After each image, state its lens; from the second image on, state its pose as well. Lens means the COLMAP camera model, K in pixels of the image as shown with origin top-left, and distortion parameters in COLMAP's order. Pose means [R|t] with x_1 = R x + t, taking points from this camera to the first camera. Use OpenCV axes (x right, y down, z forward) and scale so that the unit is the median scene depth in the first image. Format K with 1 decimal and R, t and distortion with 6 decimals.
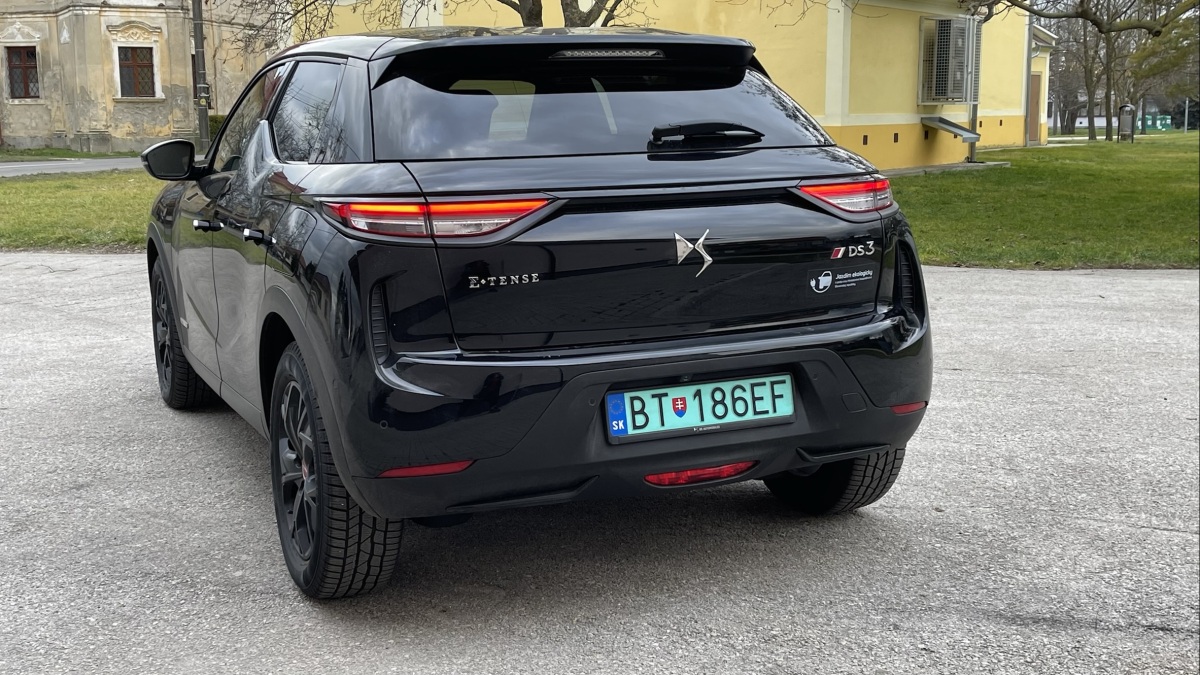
lens RADIAL K [[1390.6, 0, 581.4], [0, 1390.6, 284.1], [0, 0, 1]] dist [0.040341, 0.000000]
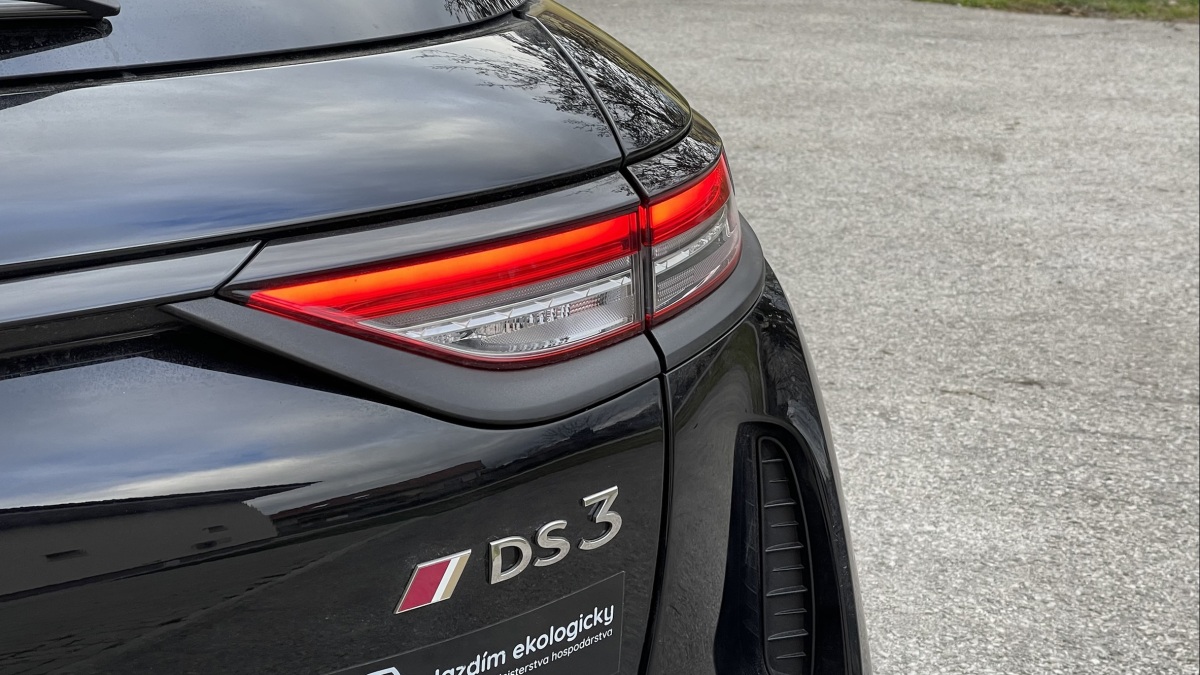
lens RADIAL K [[2231.6, 0, 593.7], [0, 2231.6, 335.1], [0, 0, 1]] dist [0.243390, 0.000000]
pose [[0.998368, -0.000893, 0.057097, 0.189099], [-0.008807, 0.985509, 0.169397, -0.119996], [-0.056421, -0.169624, 0.983893, 0.658970]]
